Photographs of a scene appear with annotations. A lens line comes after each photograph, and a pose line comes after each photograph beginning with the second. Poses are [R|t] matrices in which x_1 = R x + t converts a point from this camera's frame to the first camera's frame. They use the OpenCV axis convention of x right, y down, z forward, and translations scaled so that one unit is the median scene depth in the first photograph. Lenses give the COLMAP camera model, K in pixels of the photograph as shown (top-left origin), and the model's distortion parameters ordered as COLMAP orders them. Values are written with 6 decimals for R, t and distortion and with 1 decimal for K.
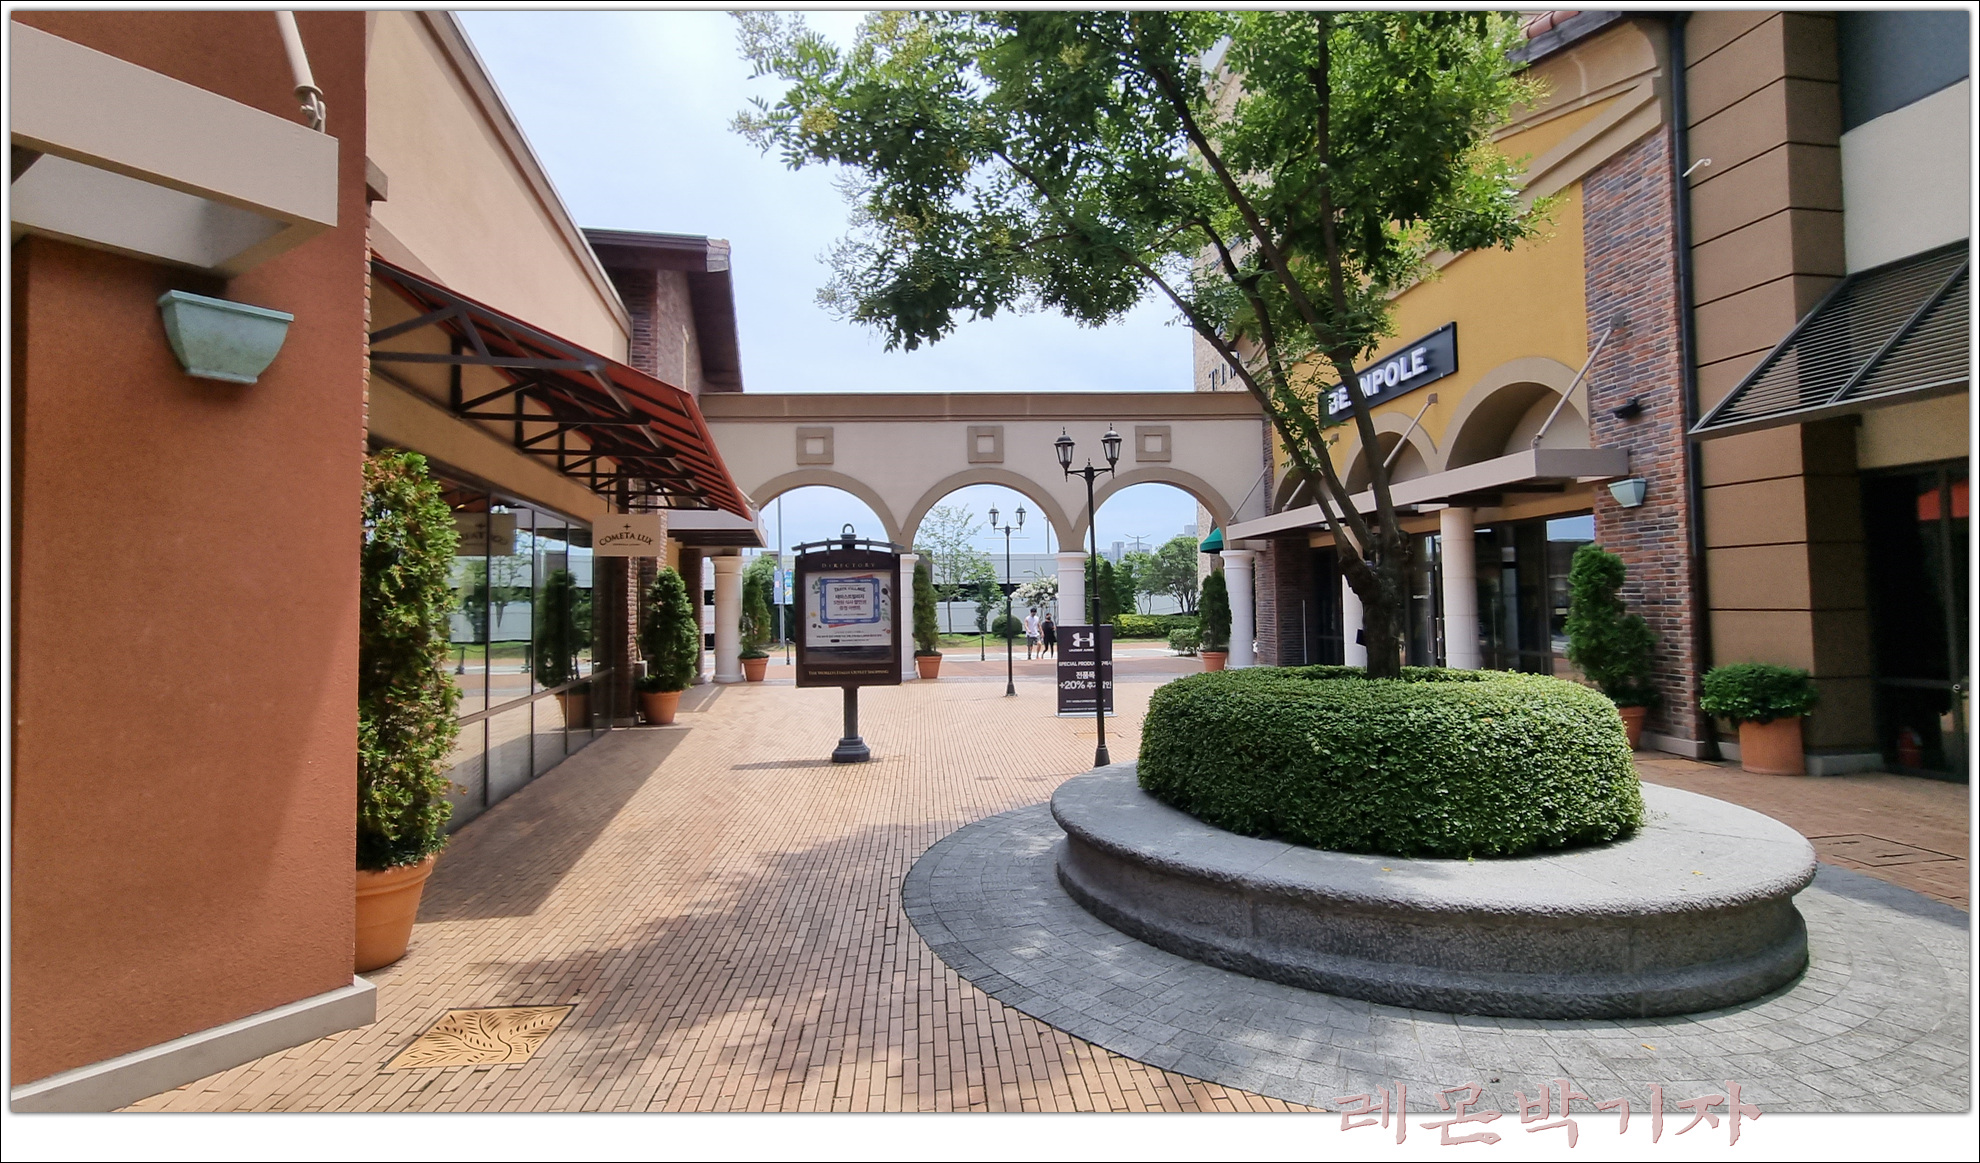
lens RADIAL K [[909.3, 0, 986.0], [0, 909.3, 563.6], [0, 0, 1]] dist [0.002596, 0.000867]
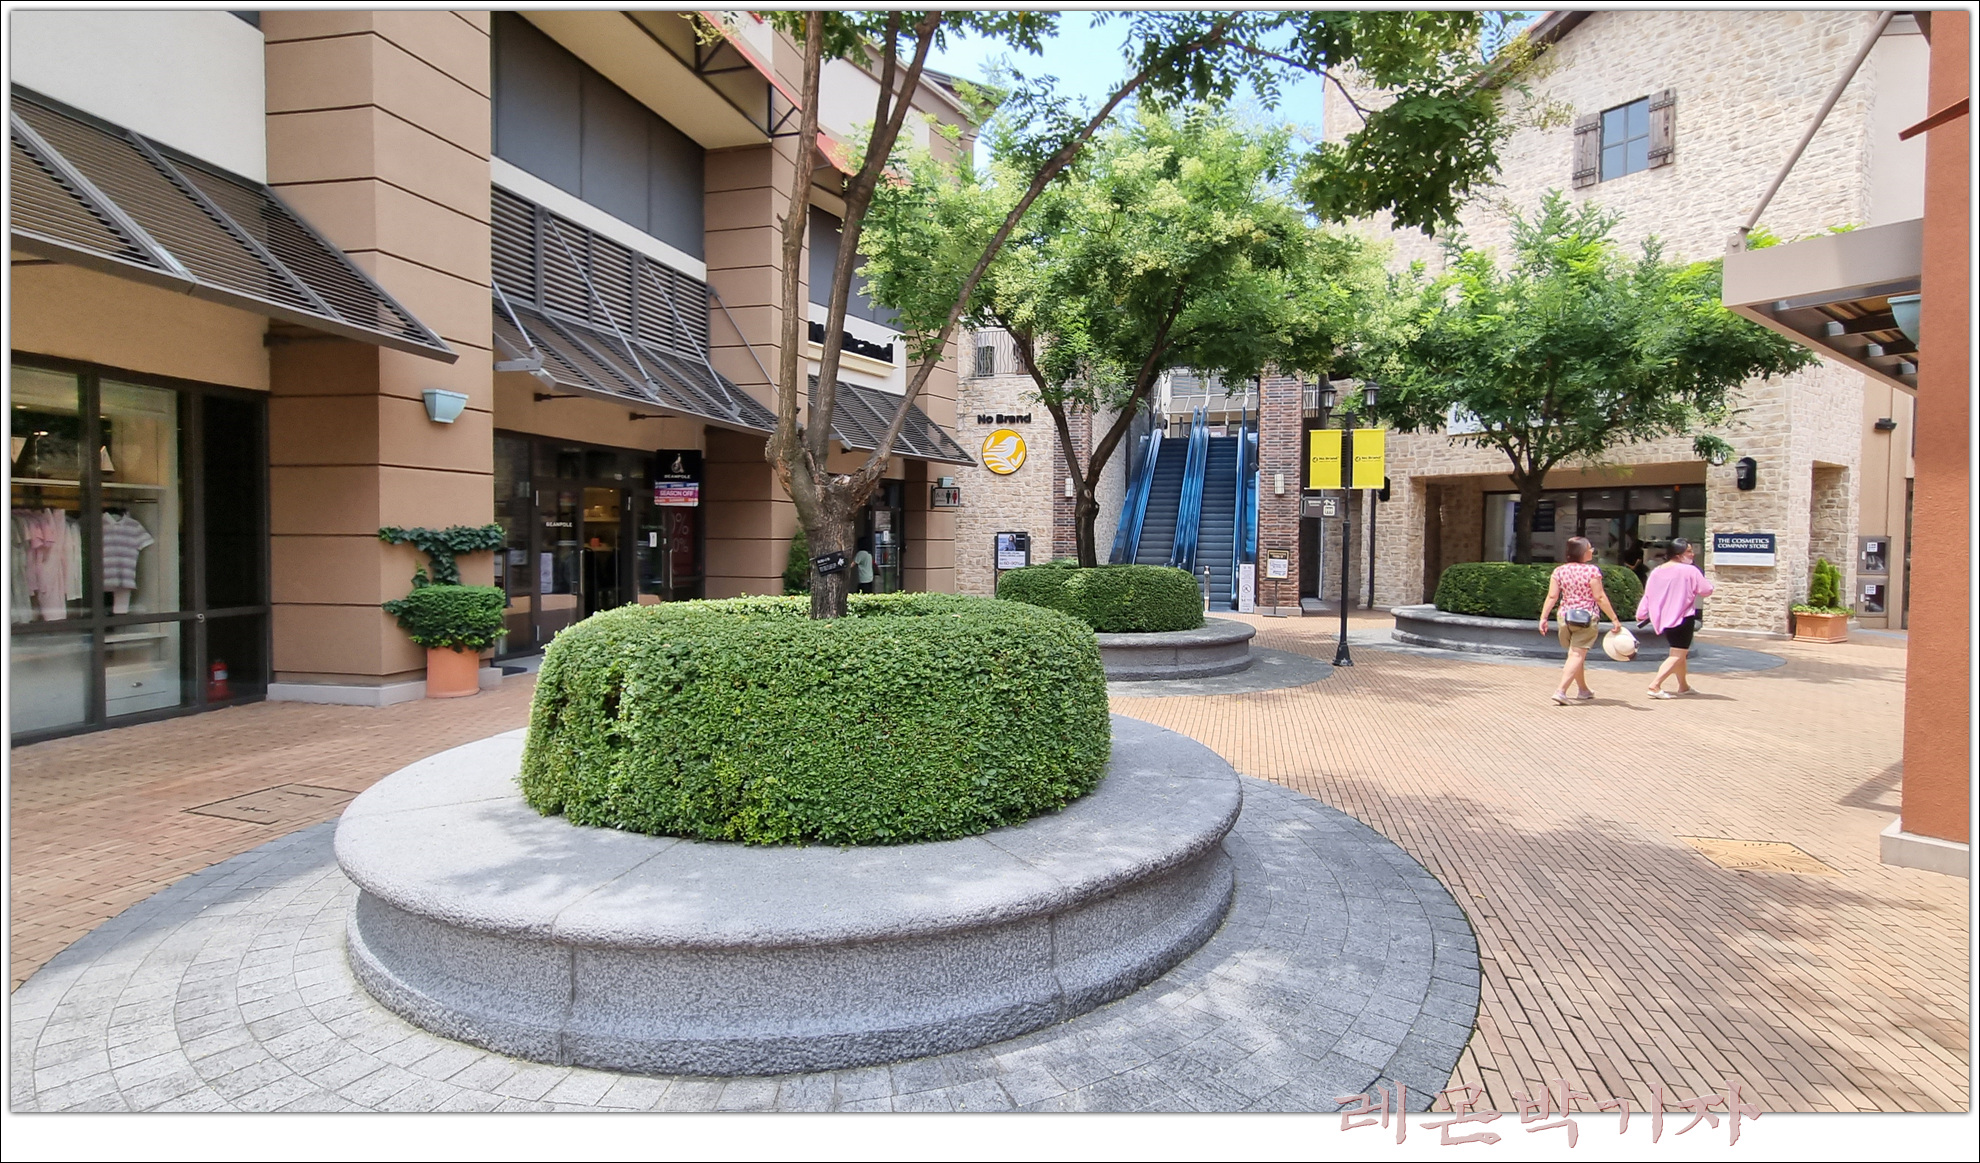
lens RADIAL K [[909.3, 0, 986.0], [0, 909.3, 563.6], [0, 0, 1]] dist [0.002596, 0.000867]
pose [[-0.938262, -0.001232, 0.345923, 0.014803], [-0.008667, 0.999763, -0.019947, 0.106150], [-0.345816, -0.021713, -0.938051, 1.885582]]
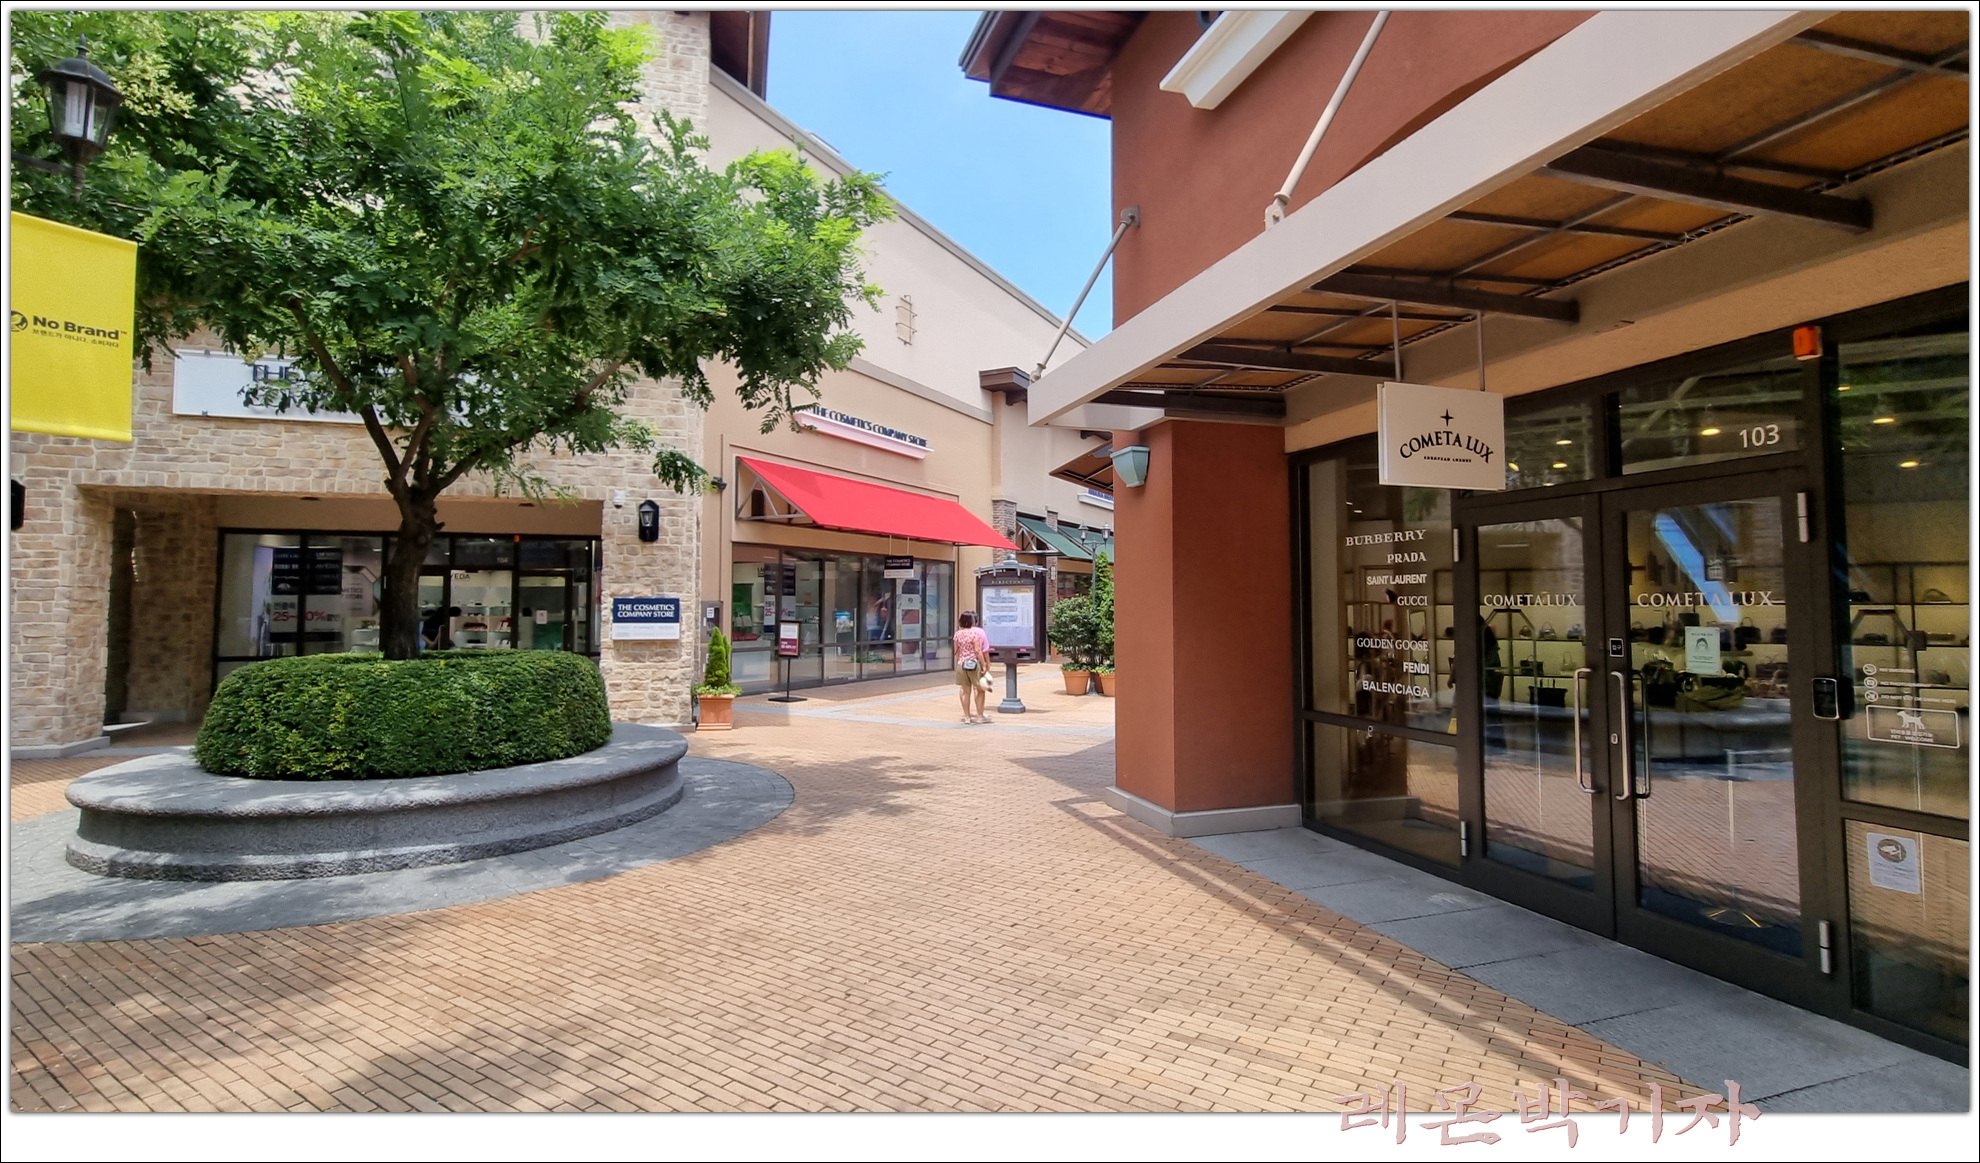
lens RADIAL K [[909.3, 0, 986.0], [0, 909.3, 563.6], [0, 0, 1]] dist [0.002596, 0.000867]
pose [[-0.612606, -0.021402, -0.790099, 0.013970], [0.046071, 0.996967, -0.062727, 0.077571], [0.789045, -0.074828, -0.609762, 1.339979]]
